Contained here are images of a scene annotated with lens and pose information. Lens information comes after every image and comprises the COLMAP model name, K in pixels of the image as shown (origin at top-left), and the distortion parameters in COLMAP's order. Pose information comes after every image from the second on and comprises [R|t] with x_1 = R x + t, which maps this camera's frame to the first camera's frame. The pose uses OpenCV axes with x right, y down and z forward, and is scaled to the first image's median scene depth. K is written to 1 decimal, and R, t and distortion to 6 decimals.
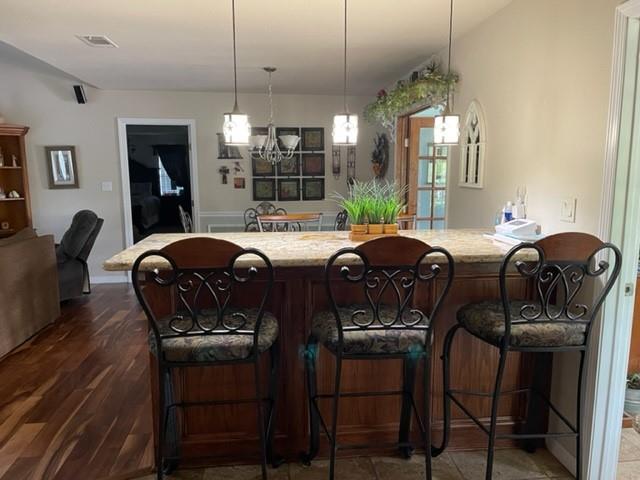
lens RADIAL K [[488.1, 0, 320.9], [0, 488.1, 241.3], [0, 0, 1]] dist [0.058401, -0.064568]
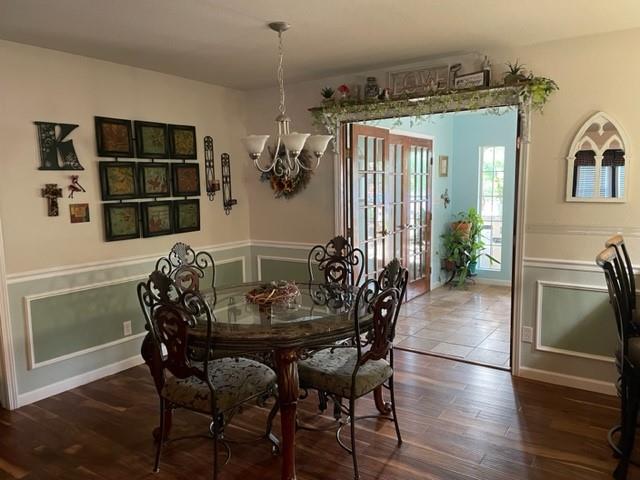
lens RADIAL K [[488.1, 0, 321.0], [0, 488.1, 236.5], [0, 0, 1]] dist [0.058401, -0.064568]
pose [[0.651094, -0.092582, 0.753329, -0.415962], [0.123438, 0.992235, 0.015256, -0.066785], [-0.748892, 0.083056, 0.657466, 0.422784]]
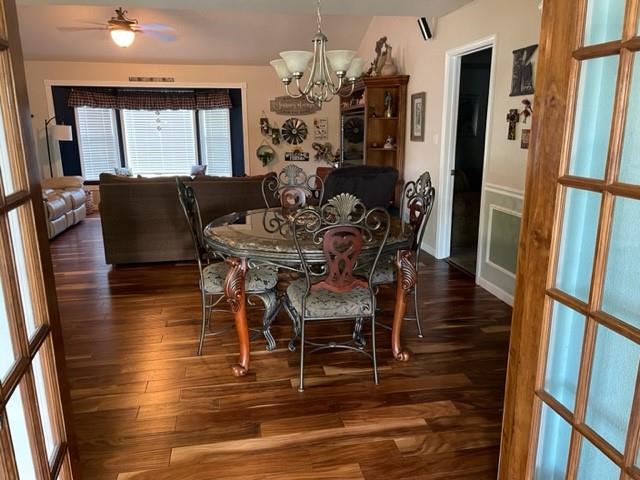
lens RADIAL K [[488.1, 0, 321.1], [0, 488.1, 241.7], [0, 0, 1]] dist [0.058401, -0.064568]
pose [[0.075965, 0.229573, -0.970322, 0.387291], [-0.148968, 0.964826, 0.216610, -0.092861], [0.985920, 0.128092, 0.107492, 0.725542]]
